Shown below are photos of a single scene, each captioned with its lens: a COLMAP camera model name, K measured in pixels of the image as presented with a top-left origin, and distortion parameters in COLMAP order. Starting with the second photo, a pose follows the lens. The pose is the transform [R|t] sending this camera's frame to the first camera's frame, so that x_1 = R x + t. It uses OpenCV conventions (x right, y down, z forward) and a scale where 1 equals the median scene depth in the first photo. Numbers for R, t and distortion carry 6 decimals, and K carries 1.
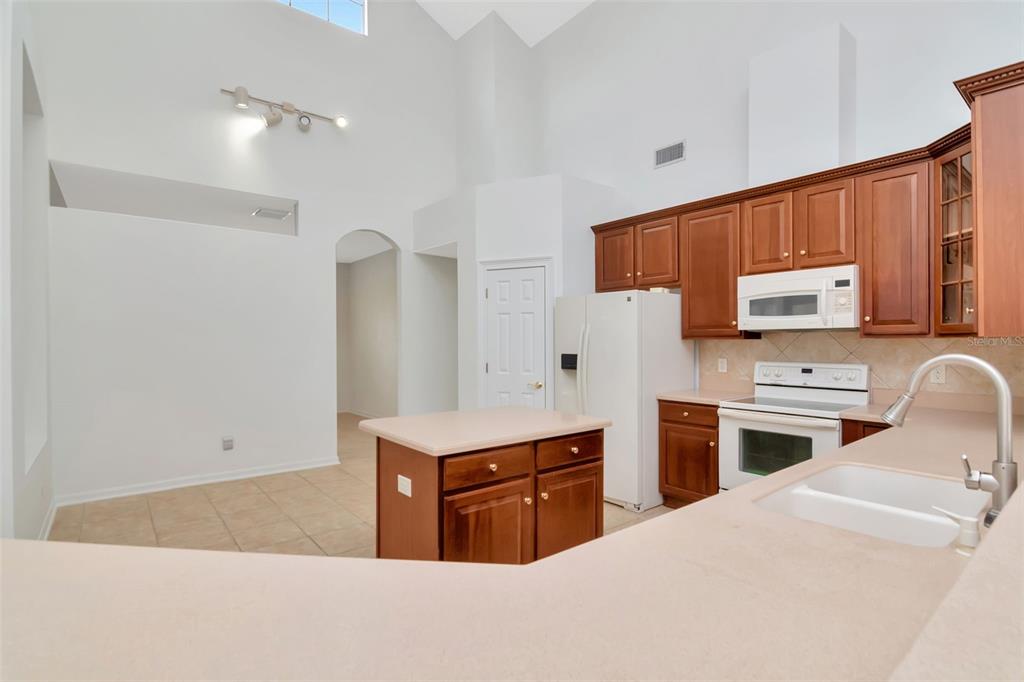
lens RADIAL K [[502.9, 0, 510.3], [0, 502.9, 336.1], [0, 0, 1]] dist [-0.004134, -0.000931]
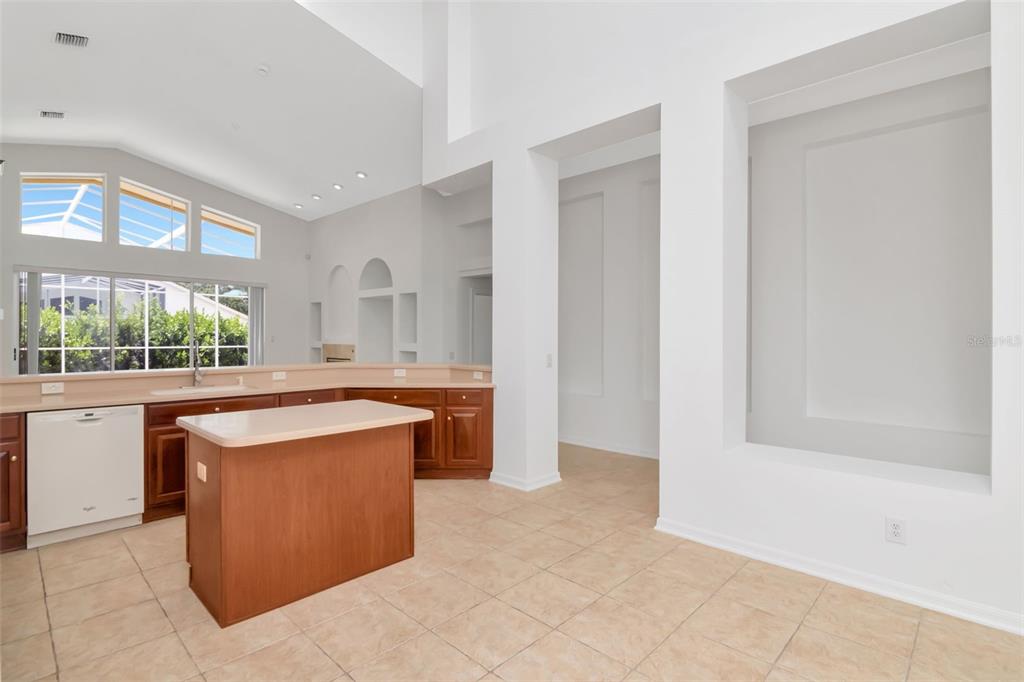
lens RADIAL K [[512.1, 0, 512.2], [0, 512.1, 336.5], [0, 0, 1]] dist [-0.003666, -0.000895]
pose [[-0.993333, -0.001807, -0.115267, -0.252505], [-0.001331, 0.999990, -0.004213, 0.009534], [0.115274, -0.004031, -0.993326, 1.588304]]
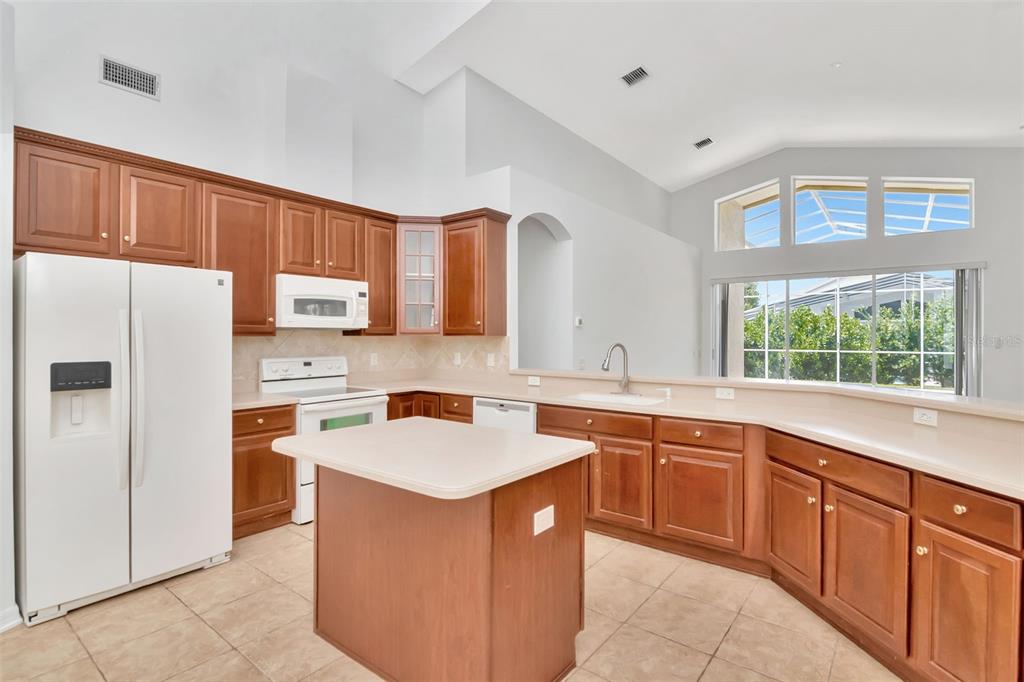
lens RADIAL K [[502.9, 0, 510.3], [0, 502.9, 336.1], [0, 0, 1]] dist [-0.004134, -0.000931]
pose [[-0.217976, 0.002213, 0.975952, -0.637282], [-0.008327, 0.999957, -0.004127, 0.006093], [-0.975919, -0.009027, -0.217948, 0.798356]]
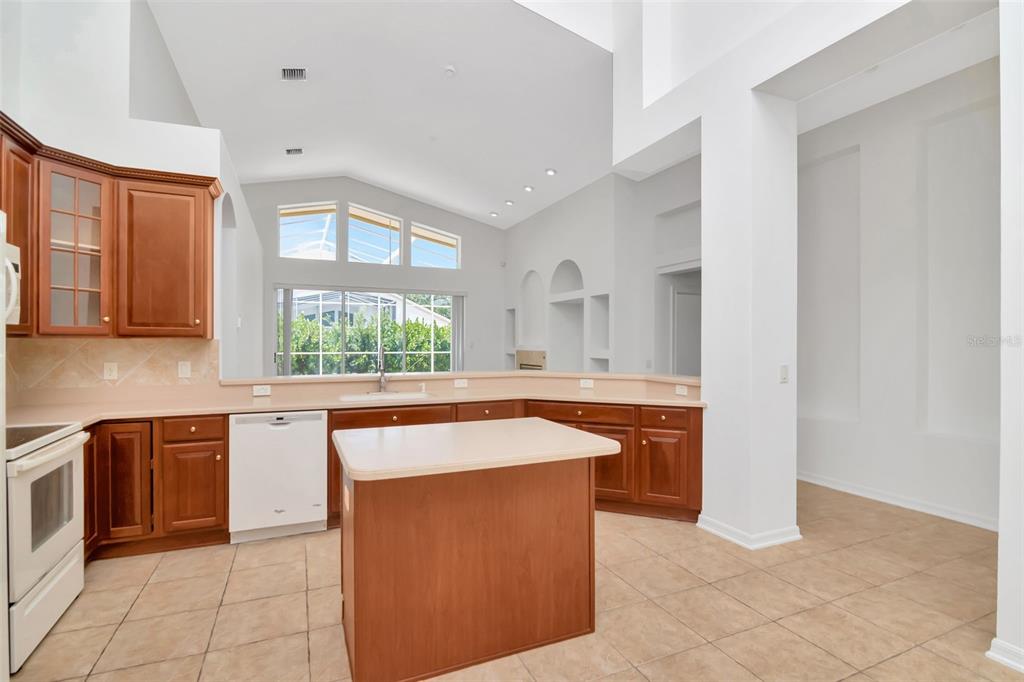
lens RADIAL K [[502.9, 0, 513.4], [0, 502.9, 344.5], [0, 0, 1]] dist [-0.010152, -0.000547]
pose [[-0.964335, -0.001699, 0.264681, -0.256761], [-0.002156, 0.999997, -0.001436, 0.012396], [-0.264678, -0.001955, -0.964335, 1.357860]]
